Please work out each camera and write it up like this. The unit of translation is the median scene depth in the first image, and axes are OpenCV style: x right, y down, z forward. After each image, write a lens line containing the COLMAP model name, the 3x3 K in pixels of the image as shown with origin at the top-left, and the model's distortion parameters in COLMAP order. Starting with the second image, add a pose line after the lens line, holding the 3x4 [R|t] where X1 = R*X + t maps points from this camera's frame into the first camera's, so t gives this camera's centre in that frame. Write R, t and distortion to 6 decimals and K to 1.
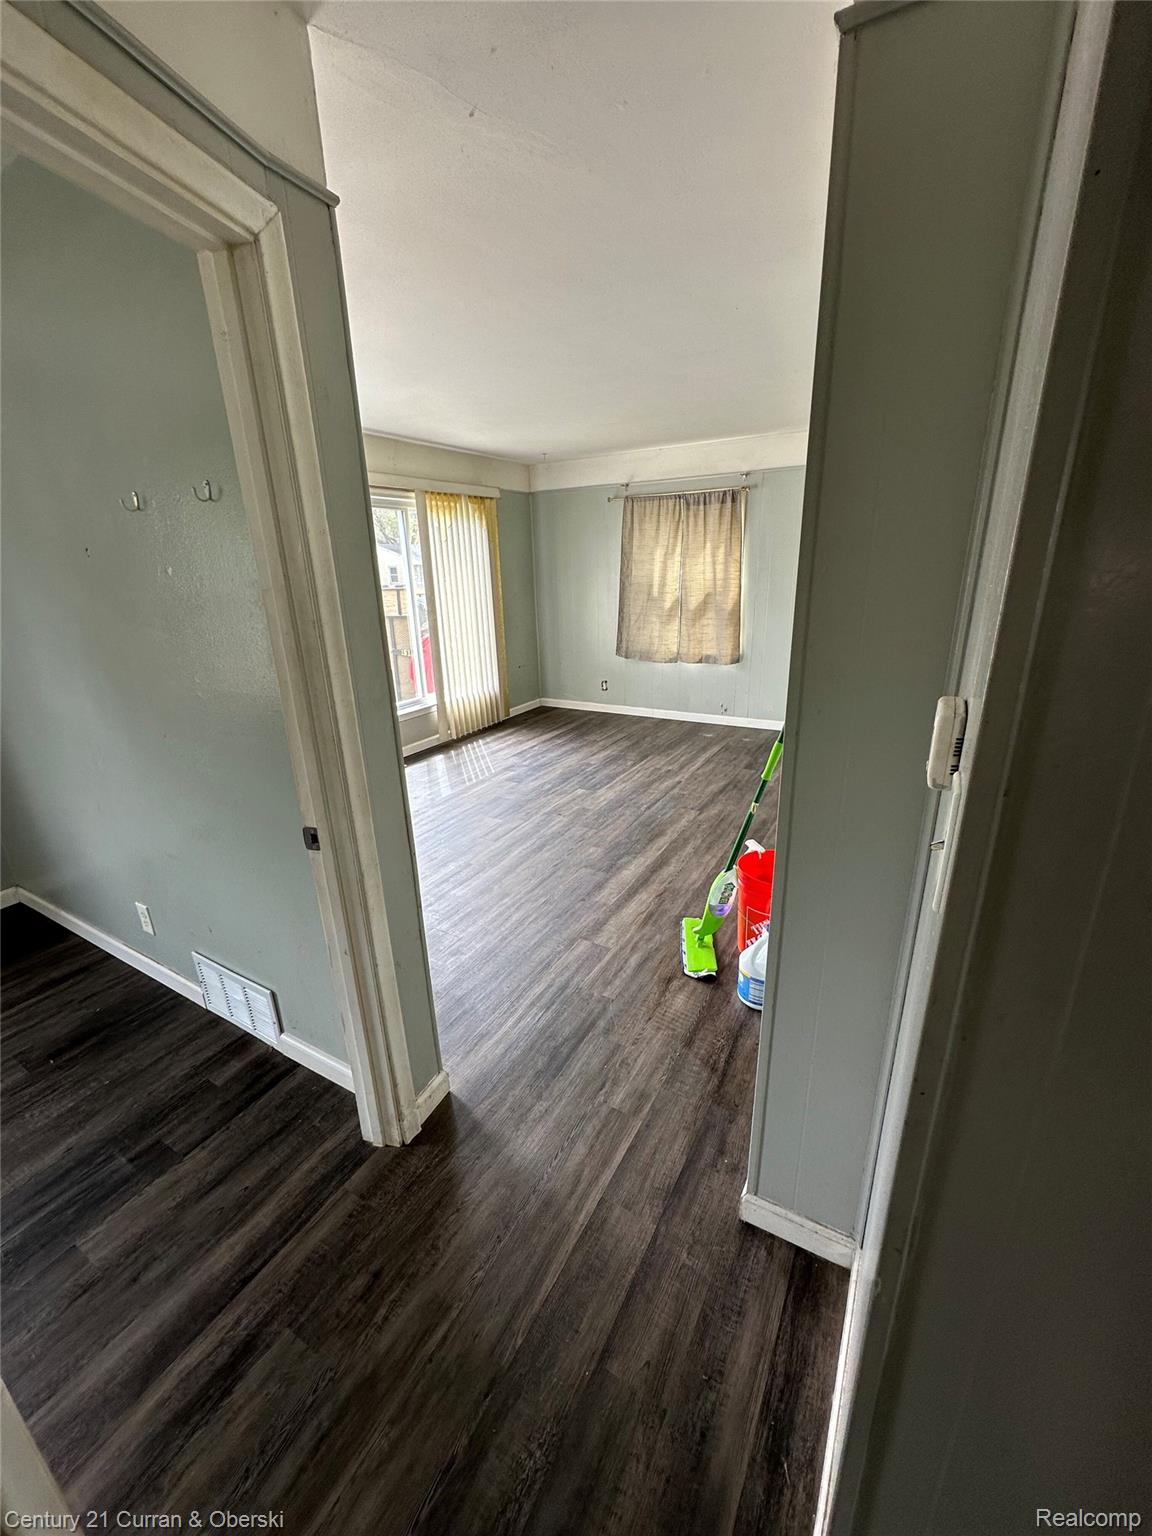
lens RADIAL K [[614.4, 0, 573.9], [0, 614.4, 769.2], [0, 0, 1]] dist [-0.000406, -0.000095]
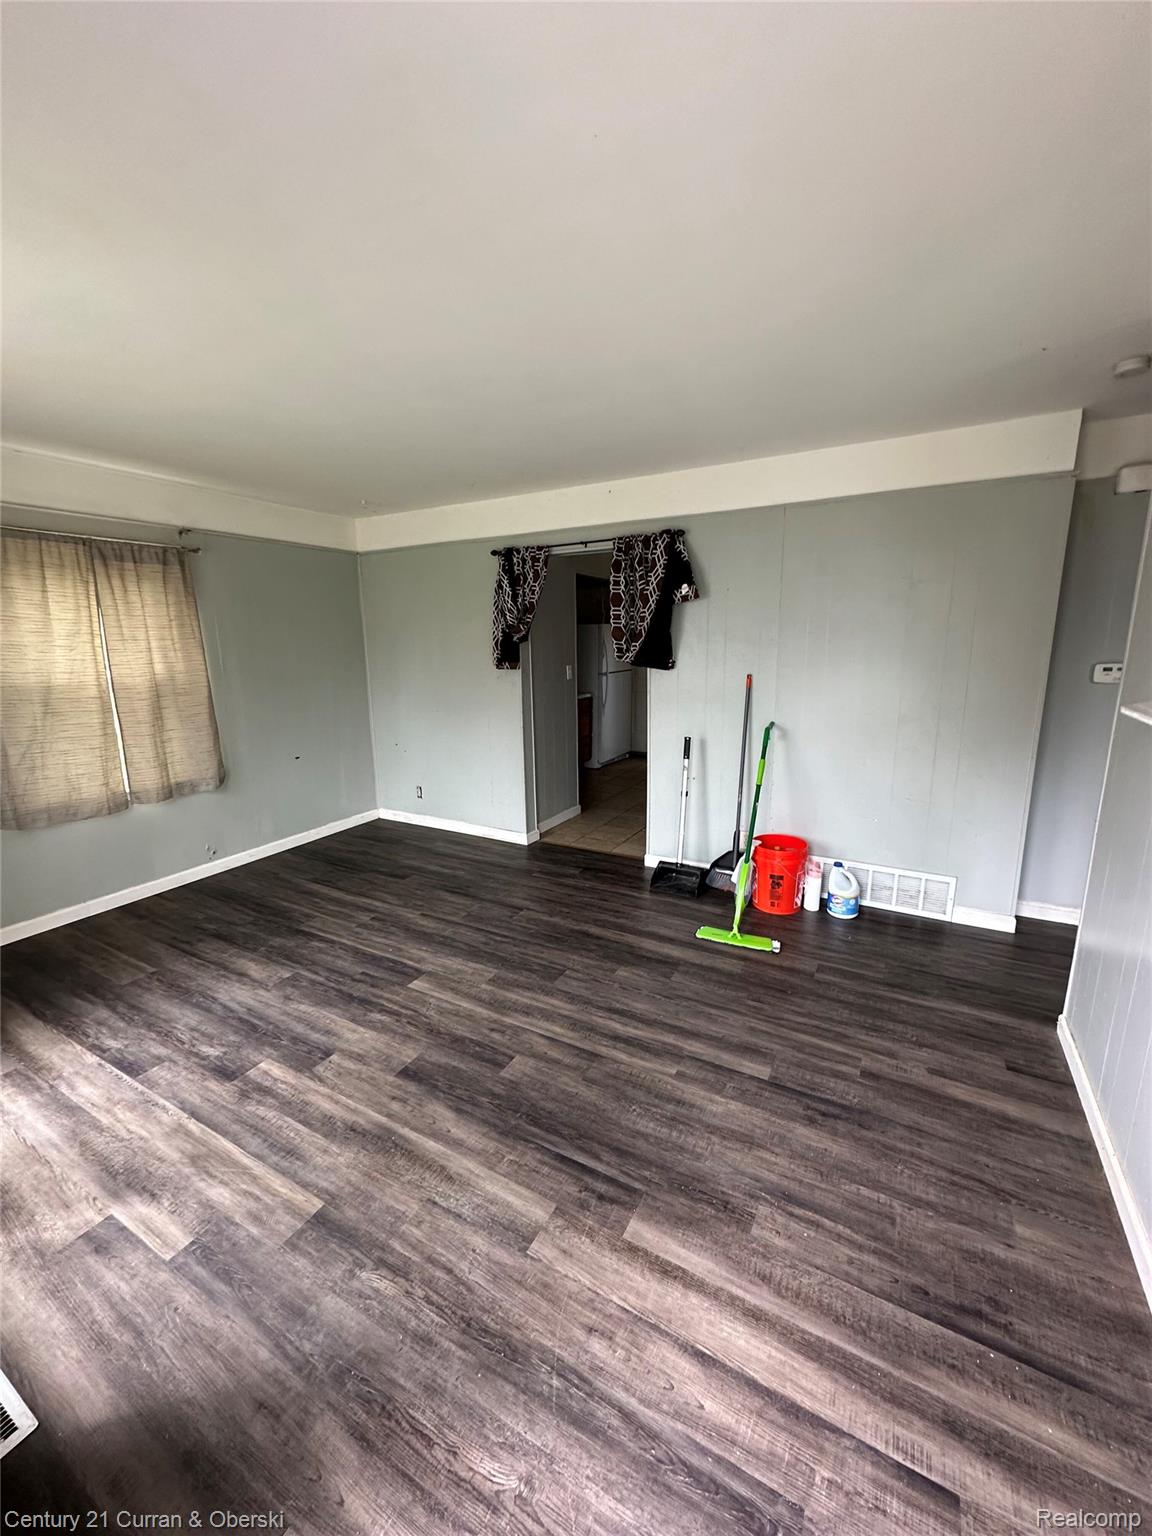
lens RADIAL K [[614.4, 0, 573.2], [0, 614.4, 768.2], [0, 0, 1]] dist [-0.000406, -0.000095]
pose [[-0.012213, -0.175505, 0.984403, -0.497059], [0.335786, 0.926587, 0.169363, -0.193777], [-0.941859, 0.332617, 0.047616, 0.639871]]
